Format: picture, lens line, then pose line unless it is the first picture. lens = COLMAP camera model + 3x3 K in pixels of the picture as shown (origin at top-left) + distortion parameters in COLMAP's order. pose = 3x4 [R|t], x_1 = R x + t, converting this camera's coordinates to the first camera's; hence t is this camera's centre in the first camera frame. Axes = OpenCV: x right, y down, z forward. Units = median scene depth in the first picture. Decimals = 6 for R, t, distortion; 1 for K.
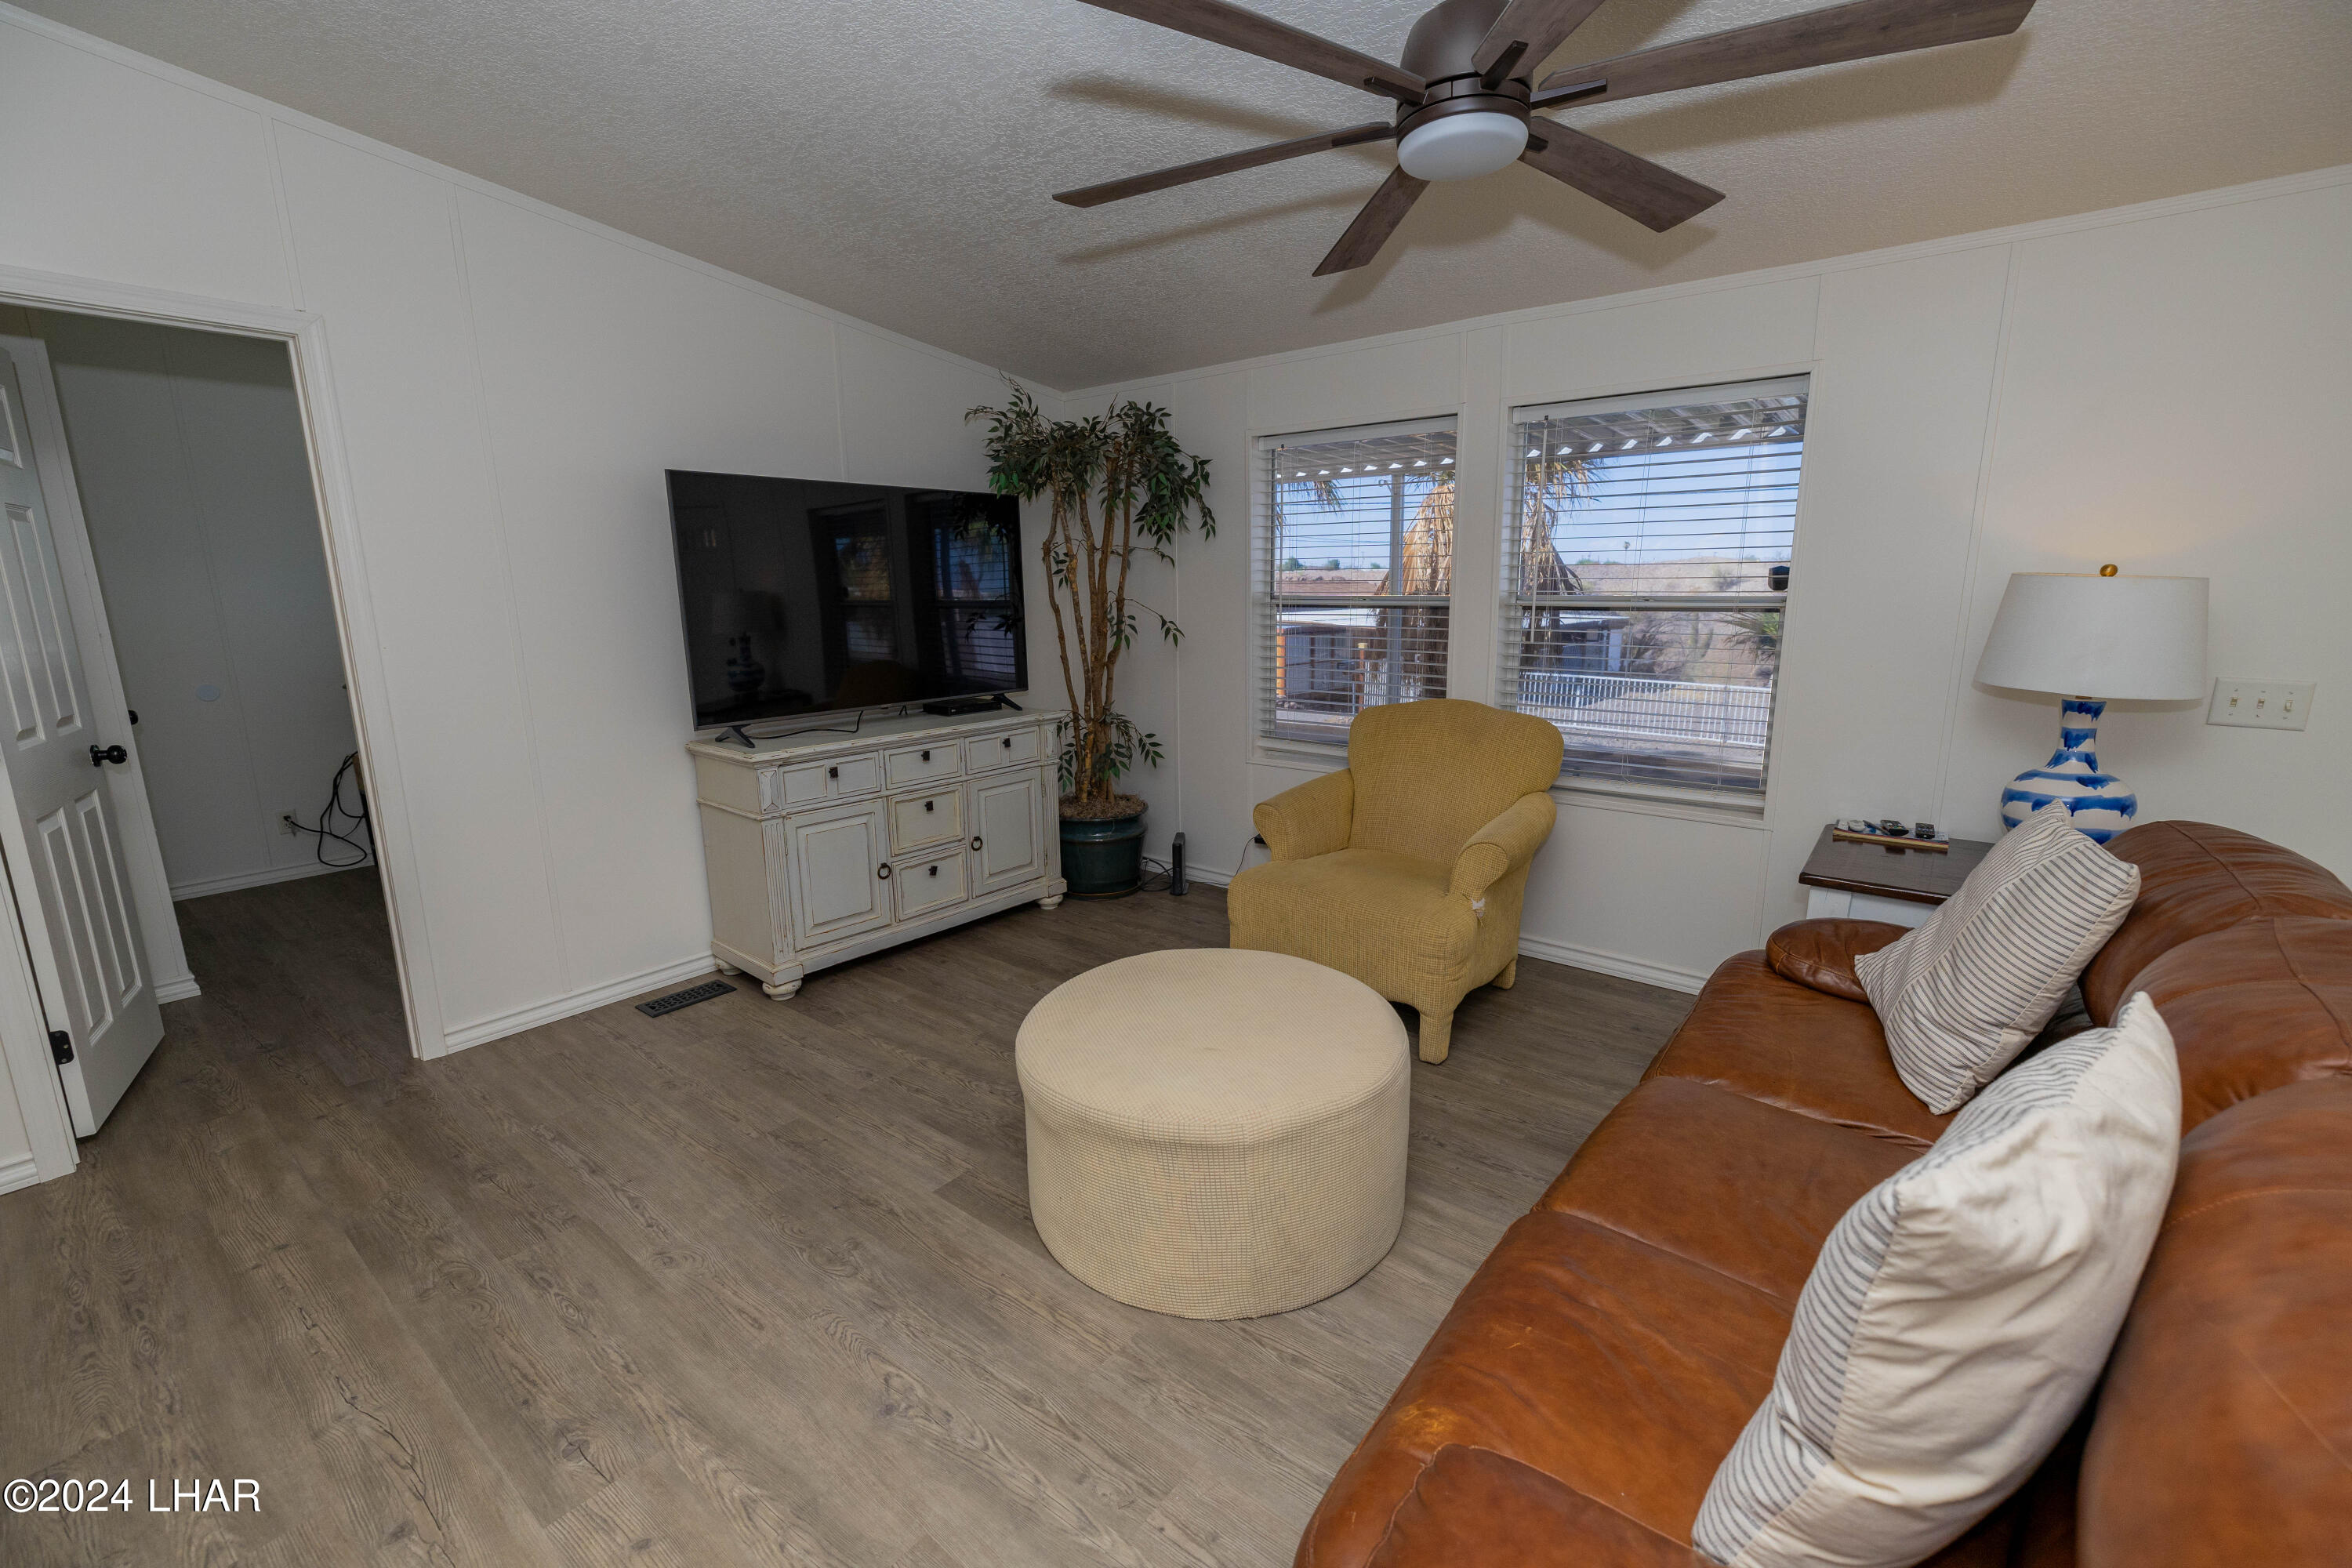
lens RADIAL K [[981.3, 0, 1184.2], [0, 981.3, 777.3], [0, 0, 1]] dist [-0.001426, 0.000820]
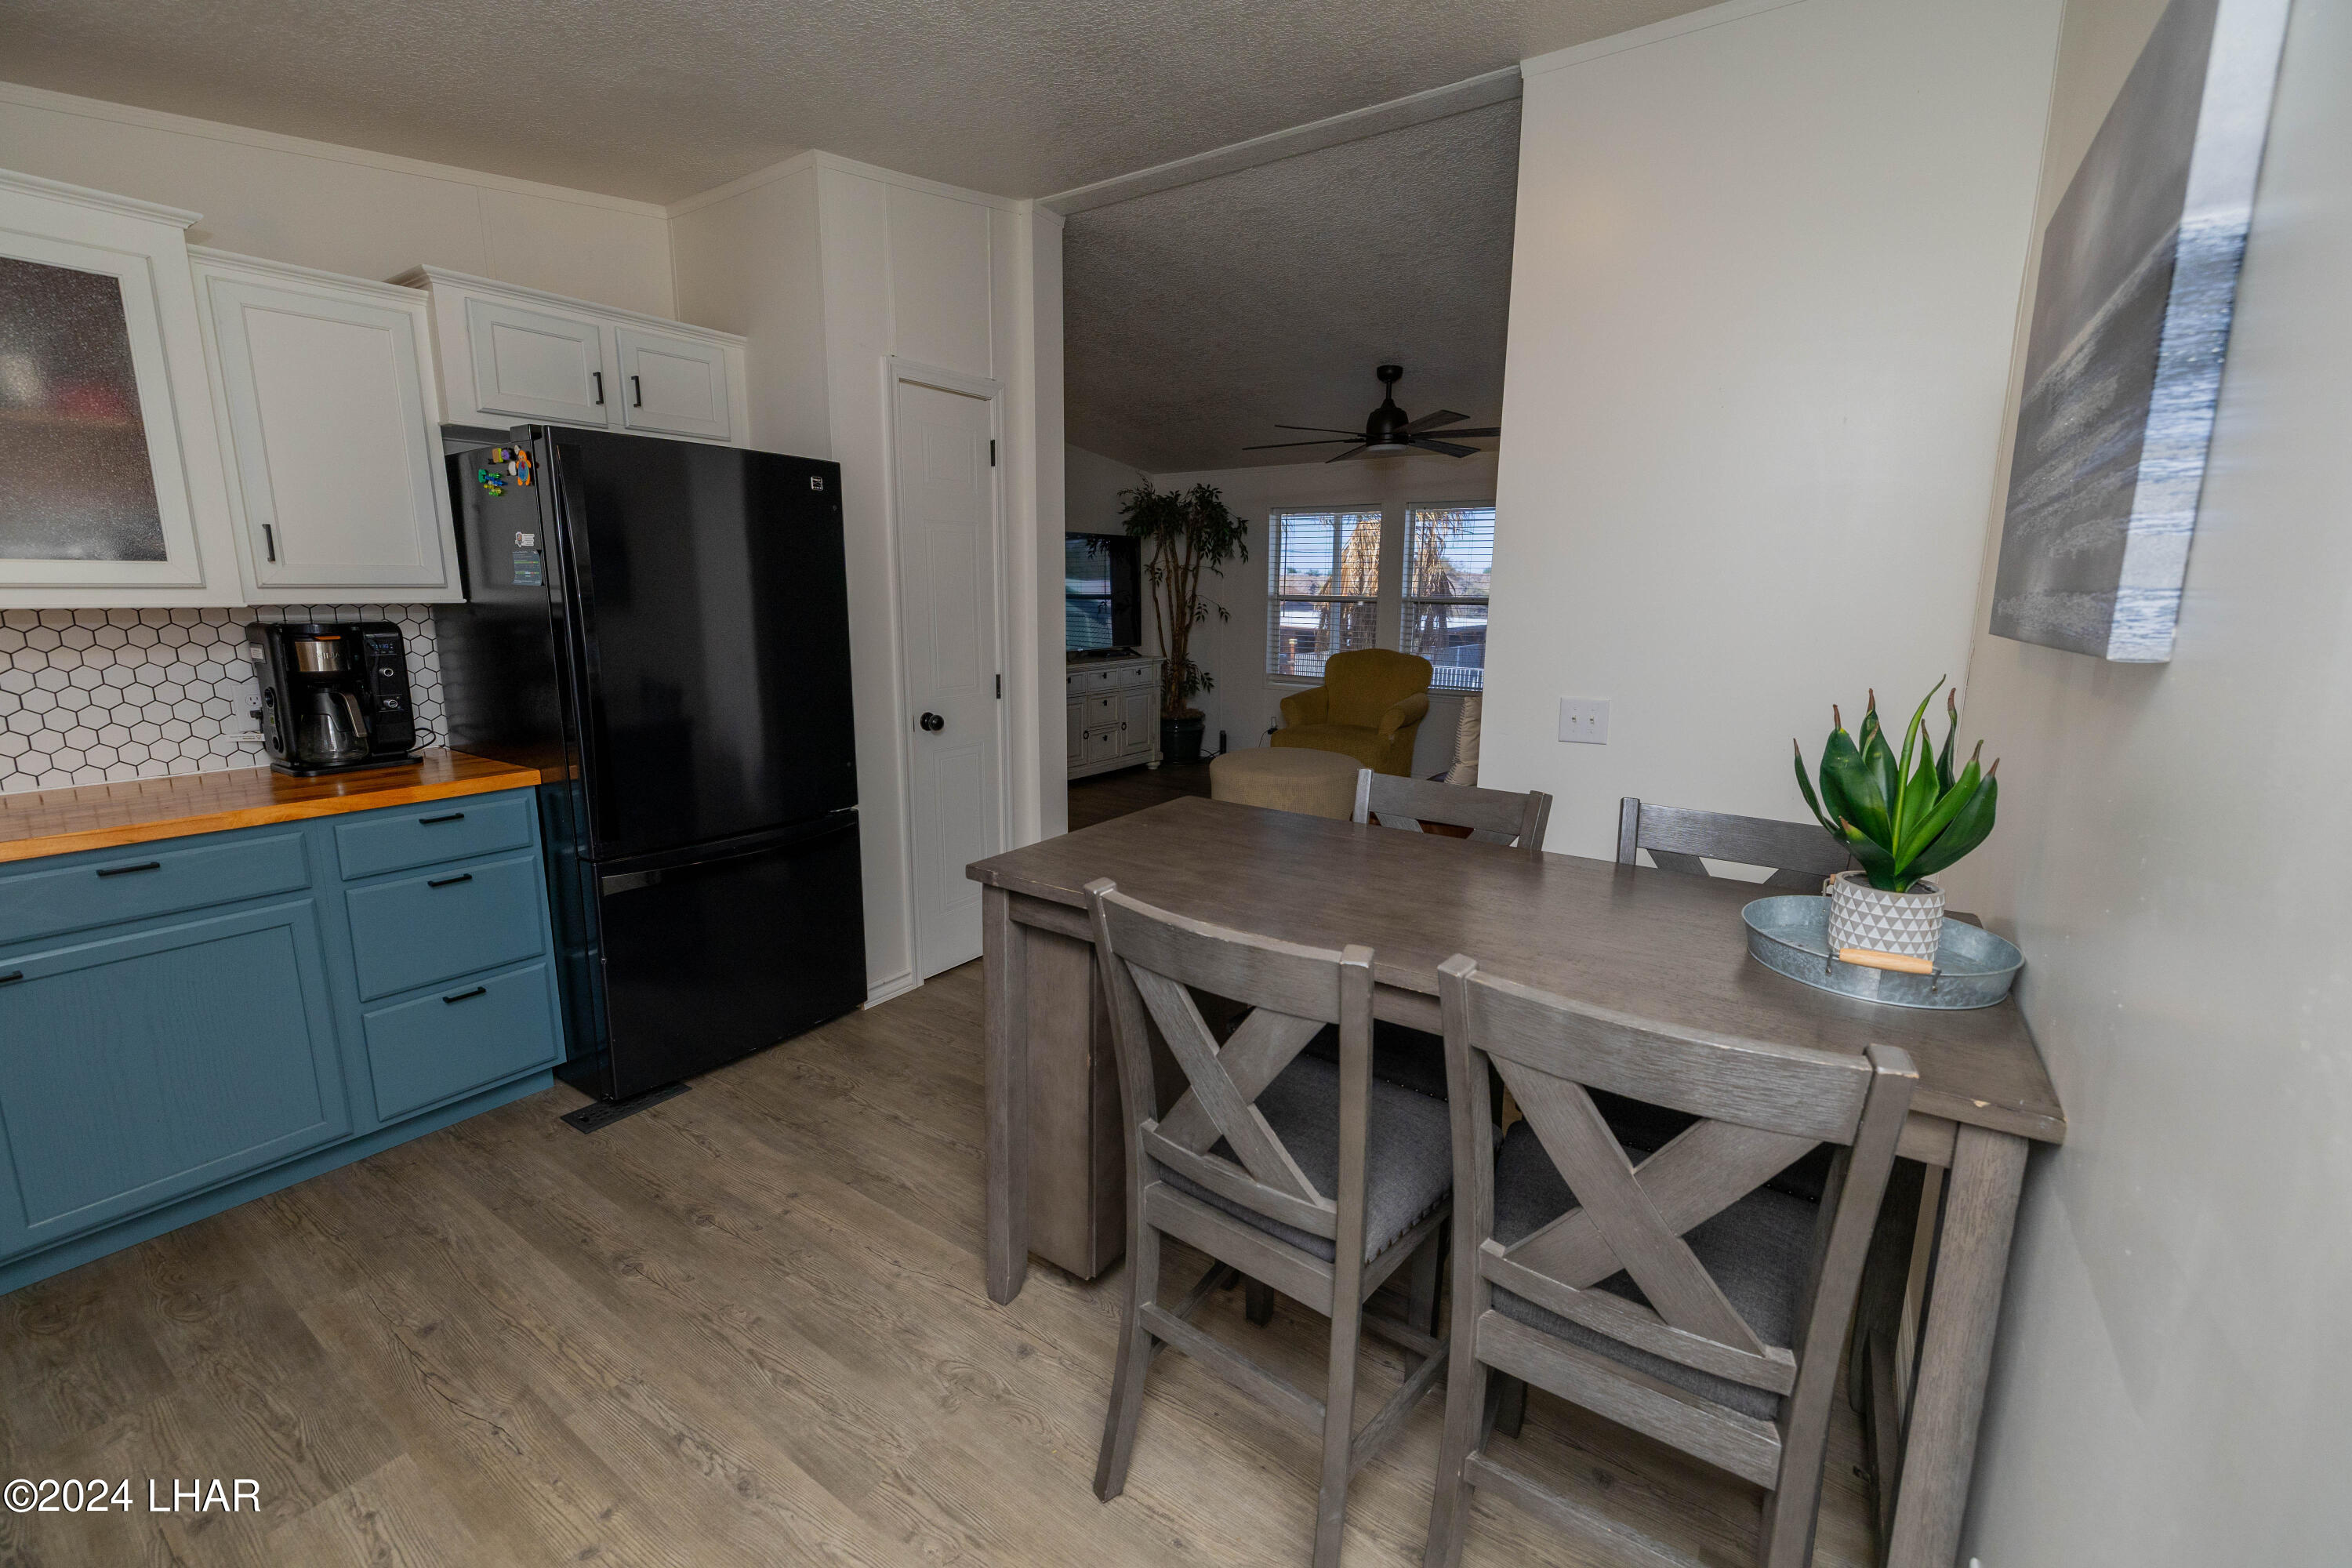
lens RADIAL K [[981.3, 0, 1160.4], [0, 981.3, 779.2], [0, 0, 1]] dist [-0.001426, 0.000820]
pose [[0.998112, 0.003798, 0.061306, -0.233790], [-0.003790, 0.999993, -0.000250, 0.153115], [-0.061306, 0.000017, 0.998119, -0.775880]]
